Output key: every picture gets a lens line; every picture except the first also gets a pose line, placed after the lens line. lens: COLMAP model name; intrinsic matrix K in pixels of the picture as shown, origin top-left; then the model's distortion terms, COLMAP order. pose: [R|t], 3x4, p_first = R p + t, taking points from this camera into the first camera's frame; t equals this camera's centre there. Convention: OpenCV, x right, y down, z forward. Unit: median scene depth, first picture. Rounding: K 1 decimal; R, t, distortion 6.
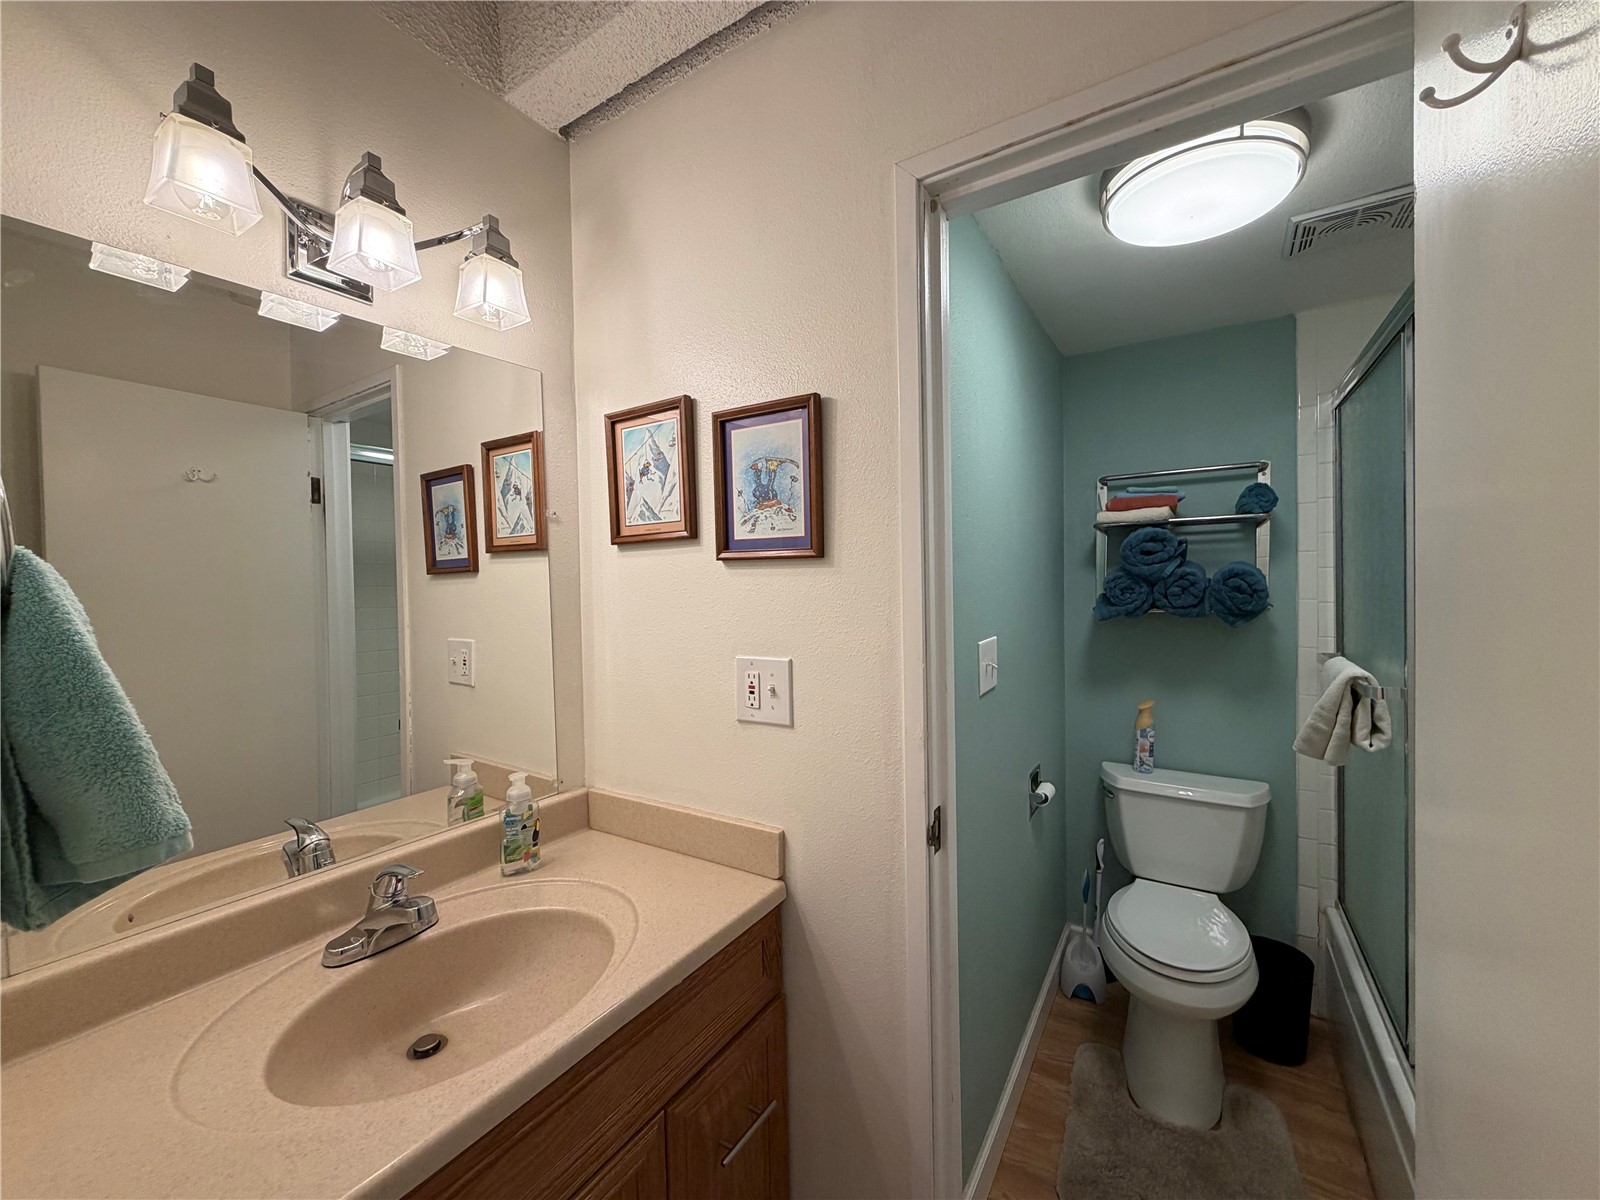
lens RADIAL K [[640.4, 0, 802.3], [0, 640.4, 599.0], [0, 0, 1]] dist [-0.000481, 0.000325]
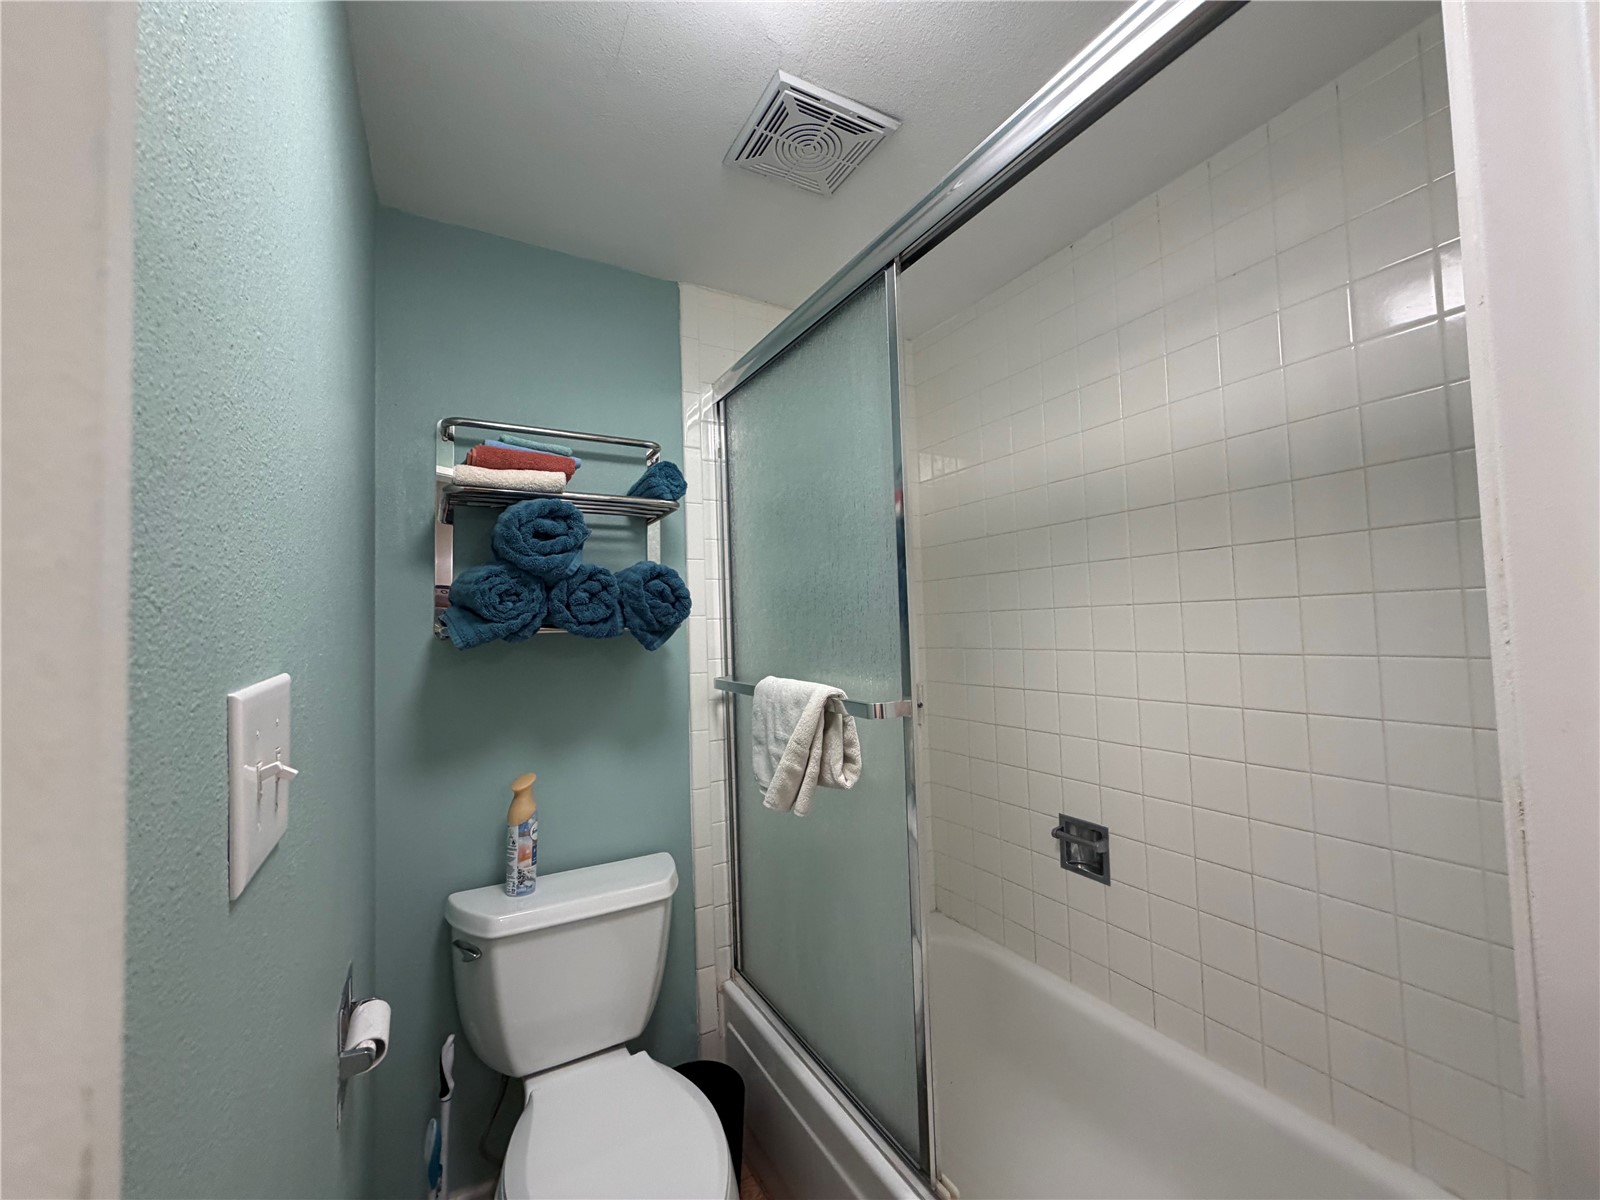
lens RADIAL K [[640.4, 0, 802.3], [0, 640.4, 599.0], [0, 0, 1]] dist [-0.000481, 0.000325]
pose [[0.481191, 0.039509, 0.875725, 0.114709], [0.037984, 0.997106, -0.065856, 0.039625], [-0.875793, 0.064953, 0.478297, 0.477065]]
